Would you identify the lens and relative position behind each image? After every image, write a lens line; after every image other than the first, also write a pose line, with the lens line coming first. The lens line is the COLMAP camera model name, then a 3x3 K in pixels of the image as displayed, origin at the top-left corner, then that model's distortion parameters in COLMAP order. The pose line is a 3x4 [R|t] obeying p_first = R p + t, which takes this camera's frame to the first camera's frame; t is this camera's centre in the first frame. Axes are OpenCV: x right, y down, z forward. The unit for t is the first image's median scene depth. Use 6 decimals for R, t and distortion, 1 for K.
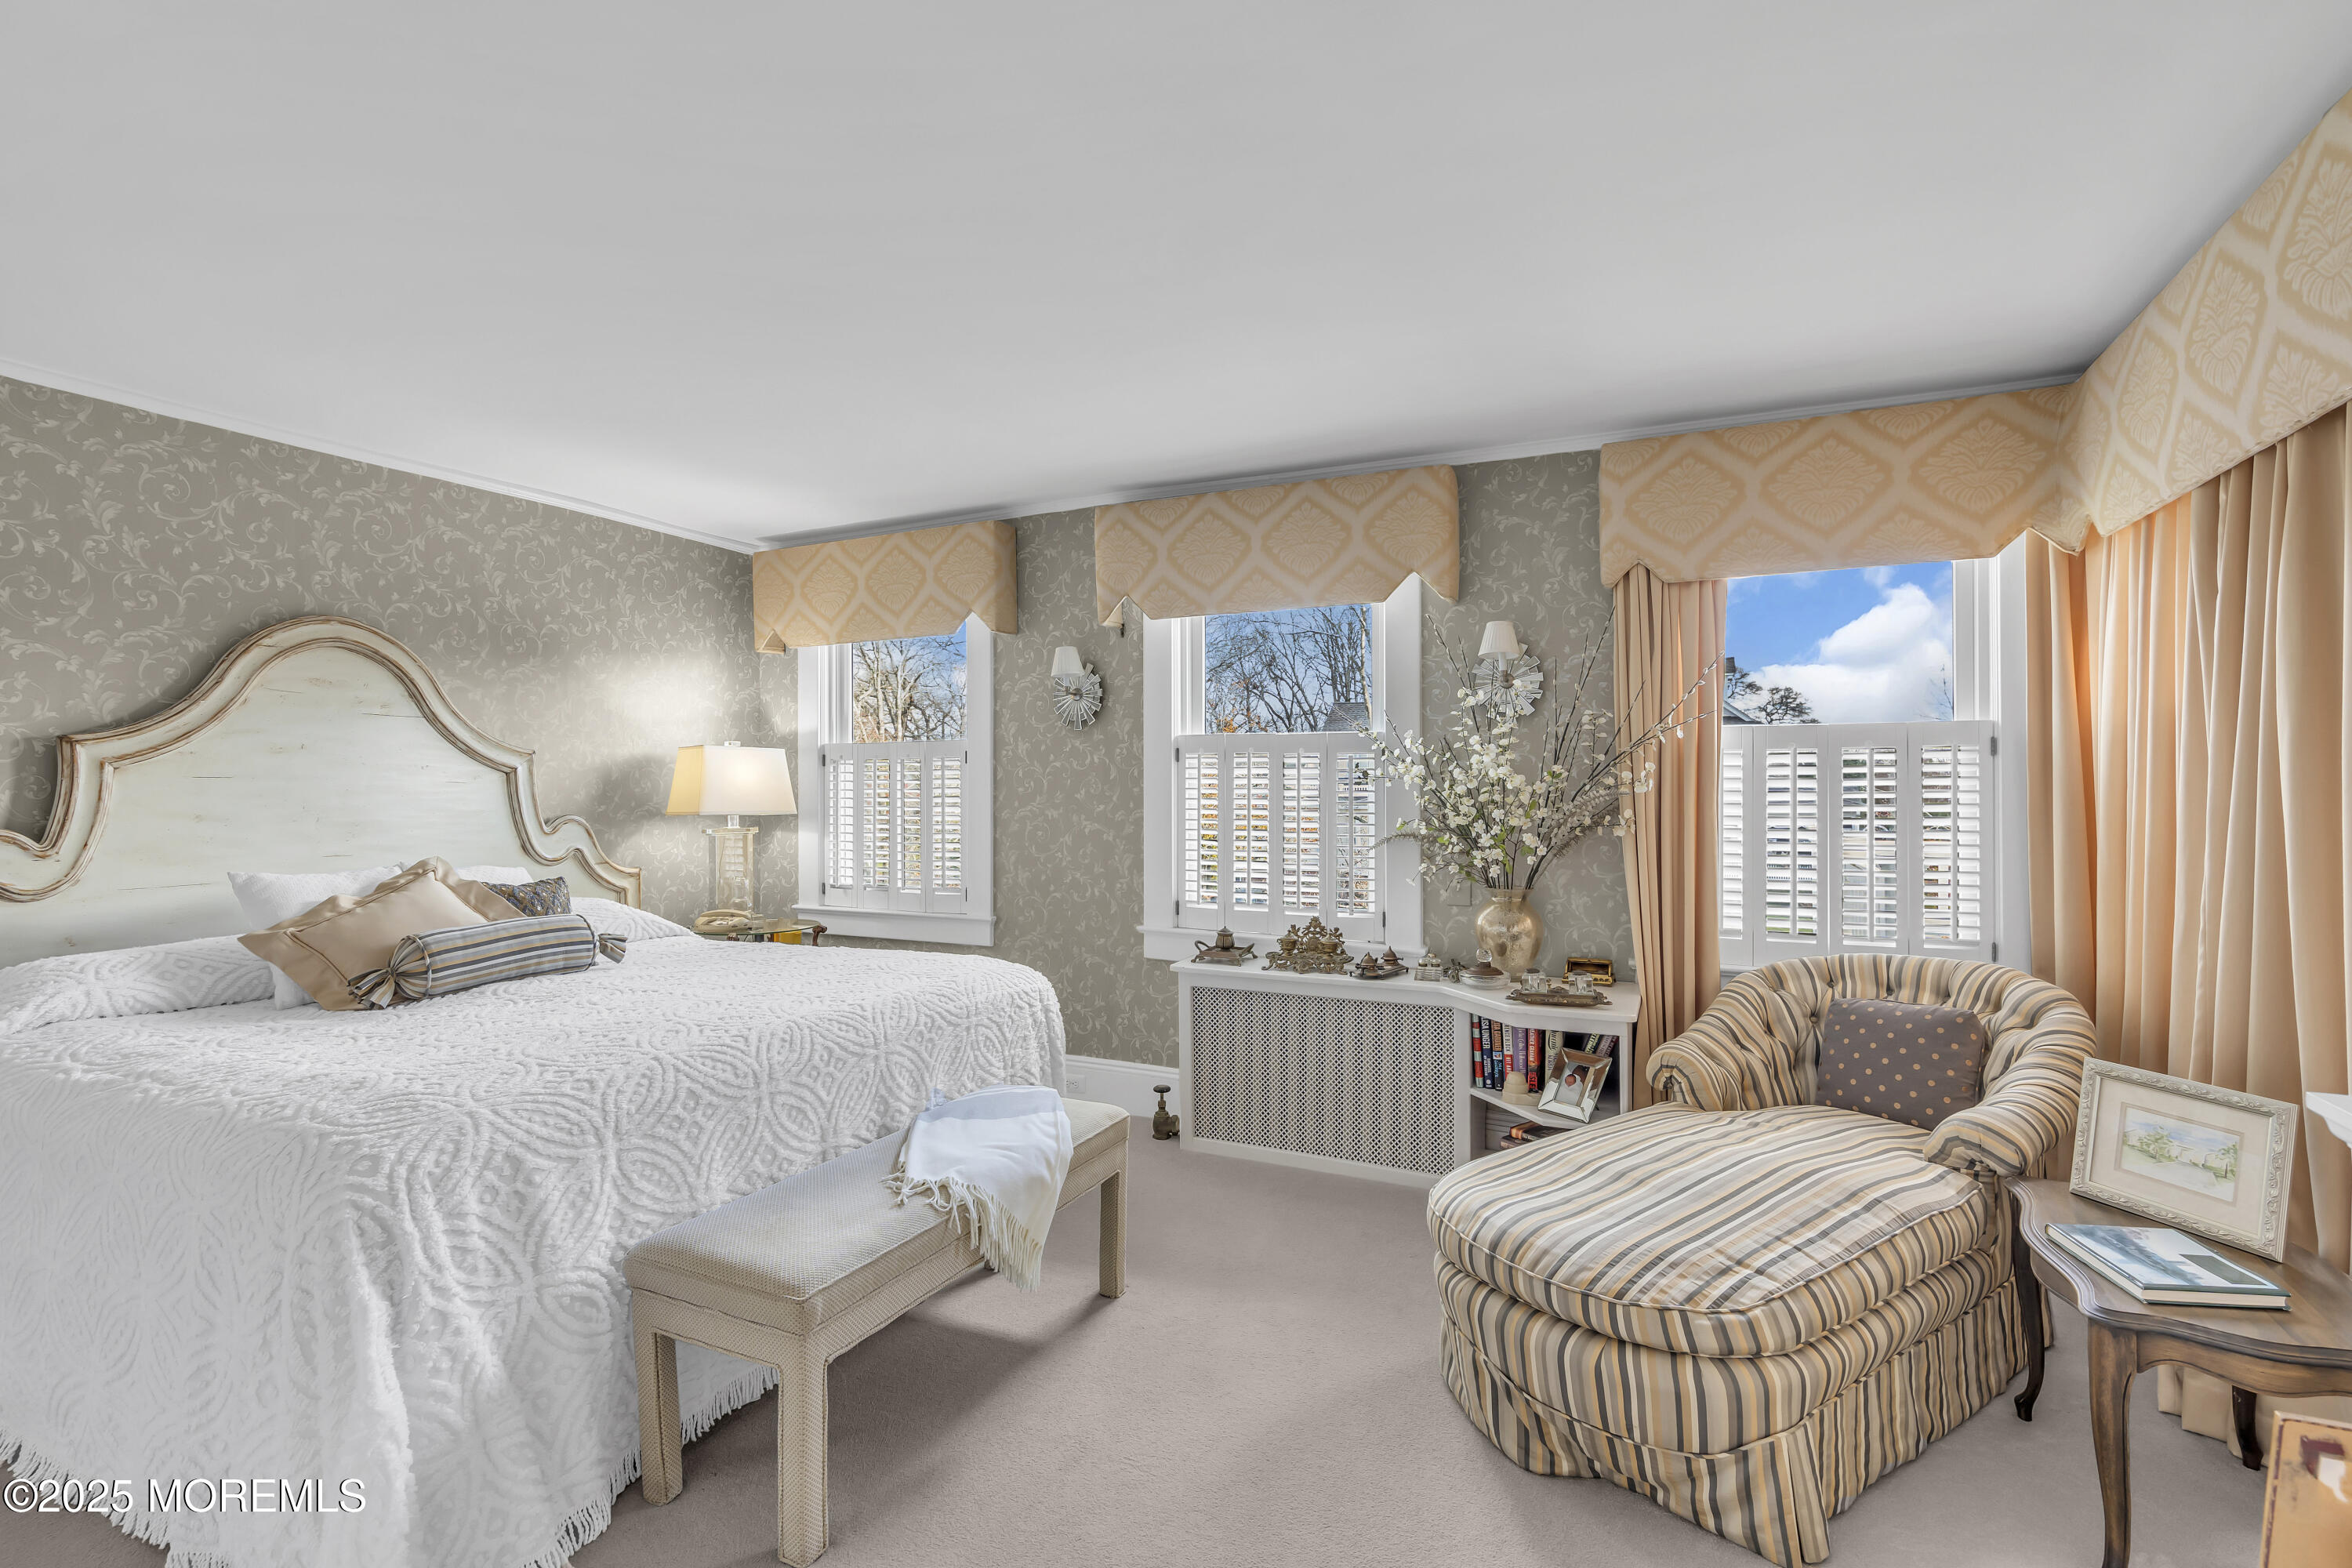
lens RADIAL K [[1075.6, 0, 1179.2], [0, 1075.6, 783.4], [0, 0, 1]] dist [-0.010088, 0.004328]
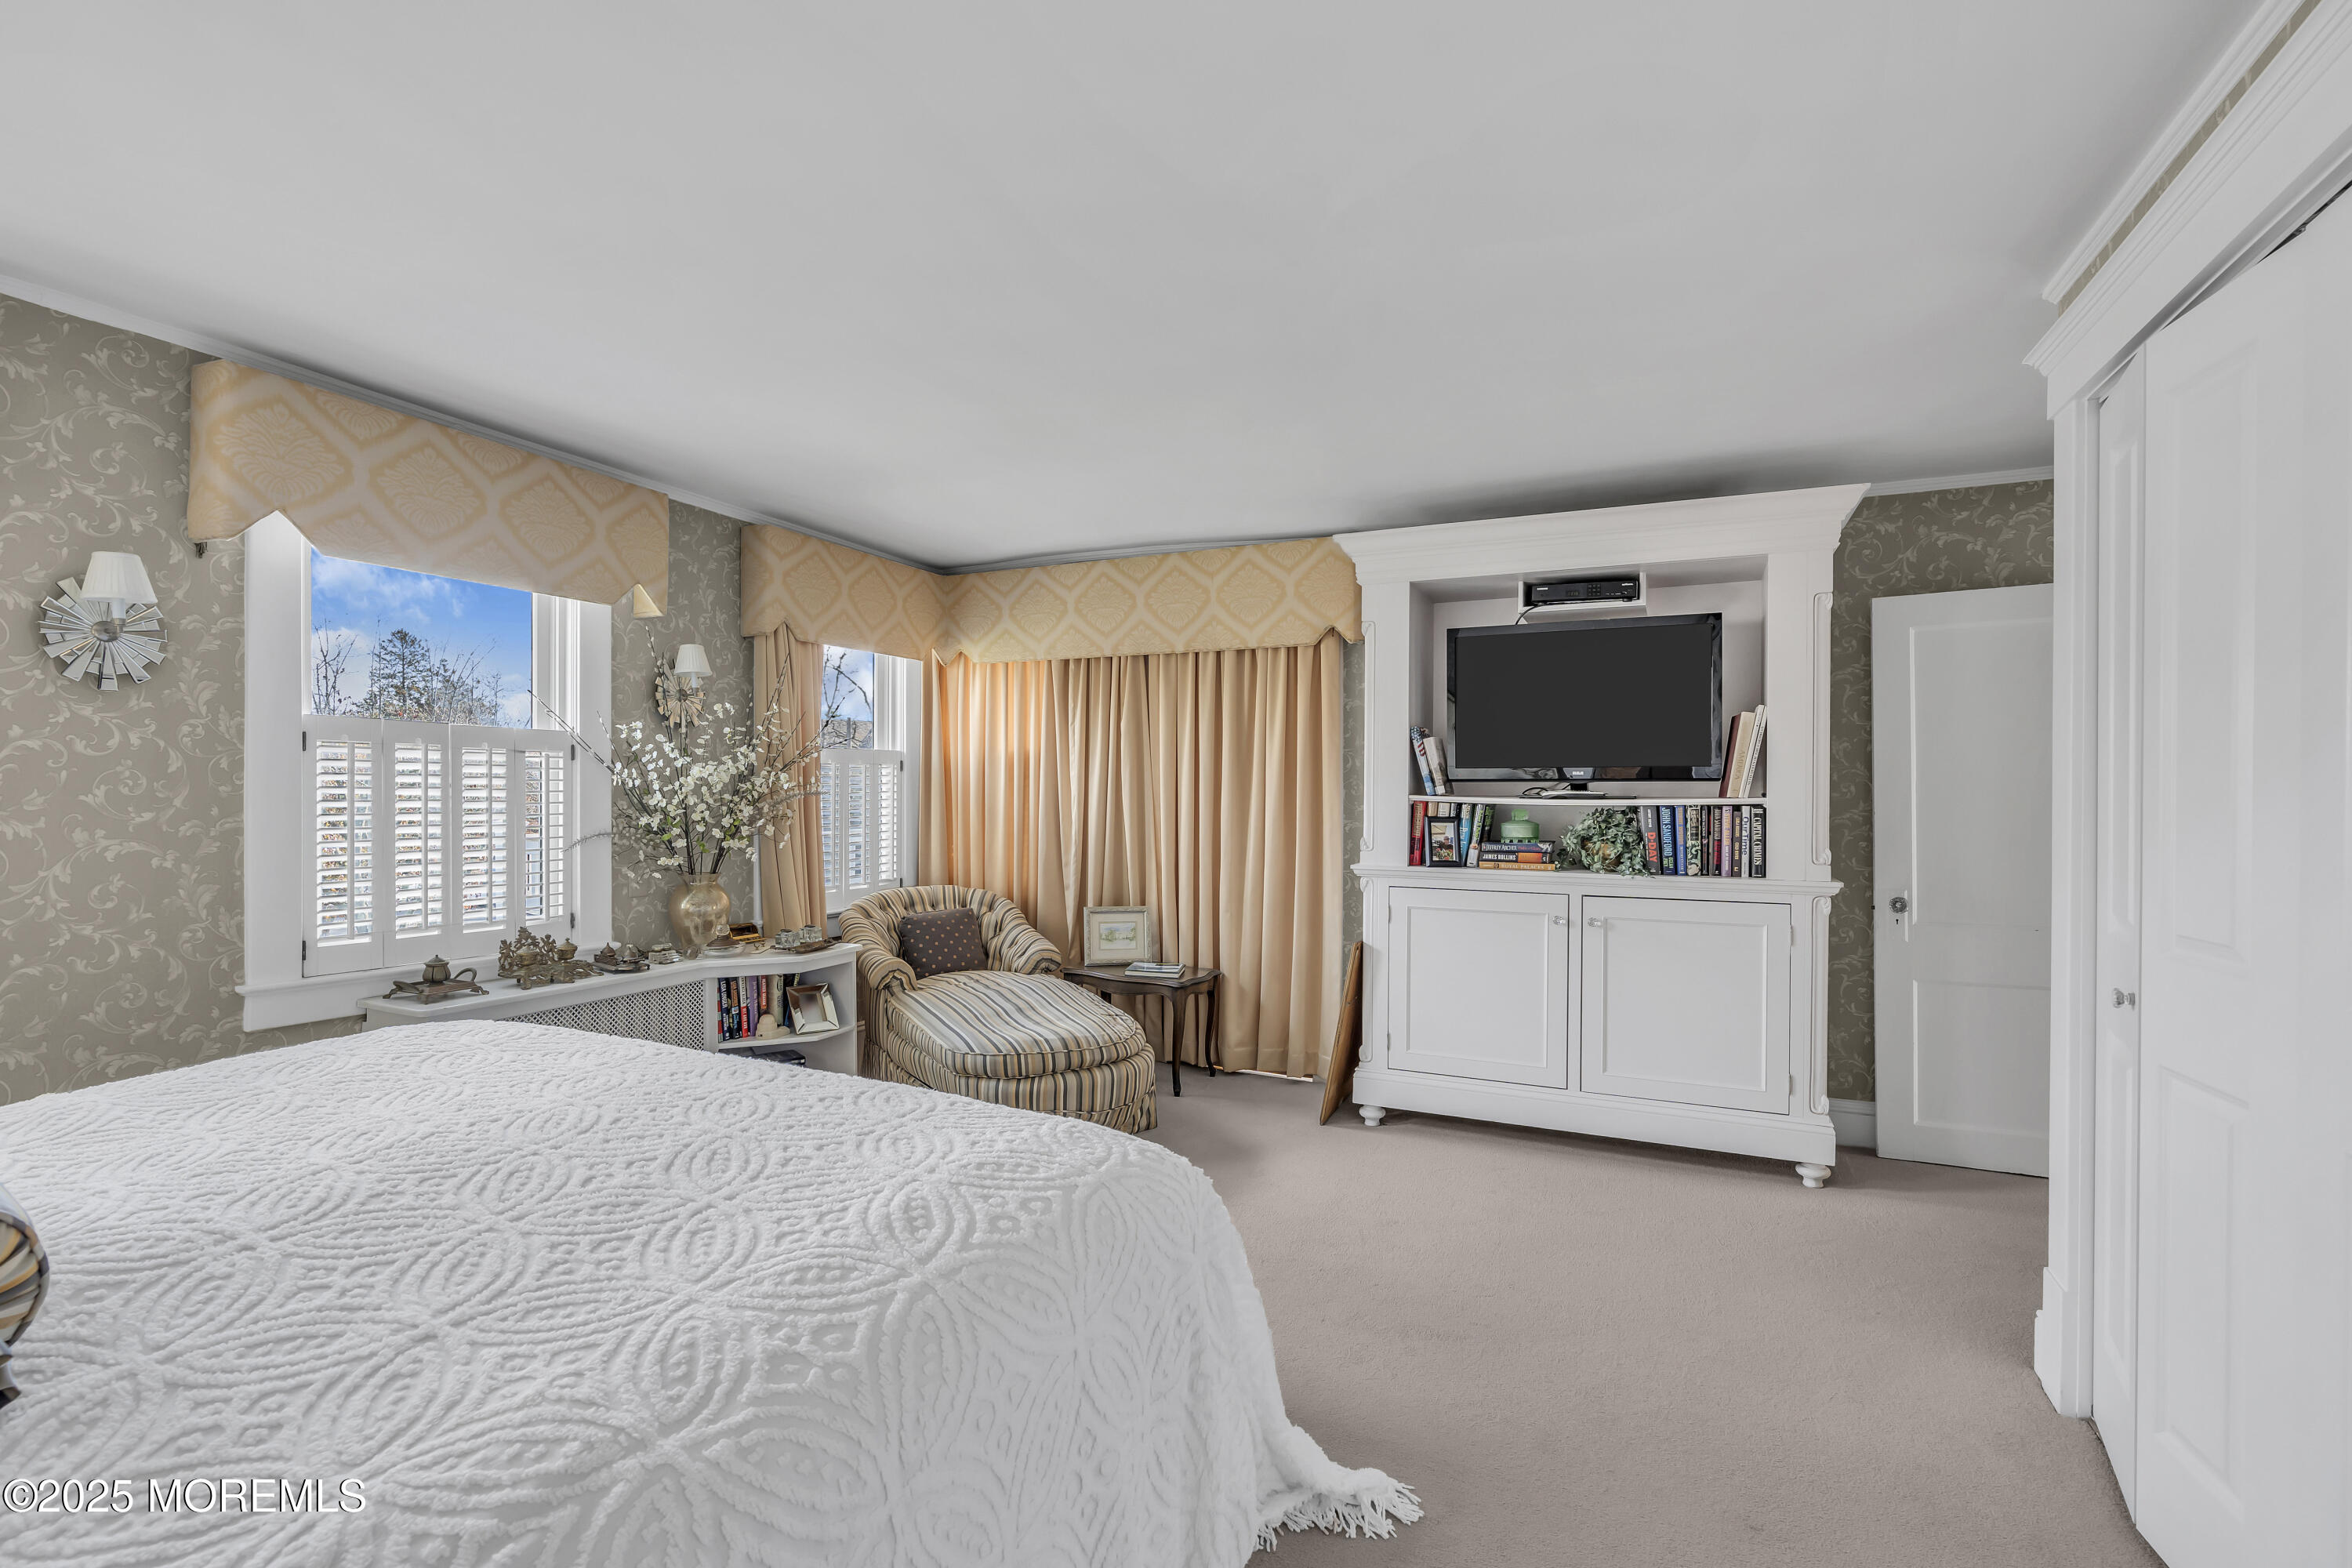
lens RADIAL K [[1075.6, 0, 1183.7], [0, 1075.6, 794.2], [0, 0, 1]] dist [-0.010088, 0.004328]
pose [[-0.017256, -0.003655, 0.999844, -0.765290], [-0.009556, 0.999948, 0.003490, 0.001369], [-0.999805, -0.009495, -0.017290, 0.432079]]
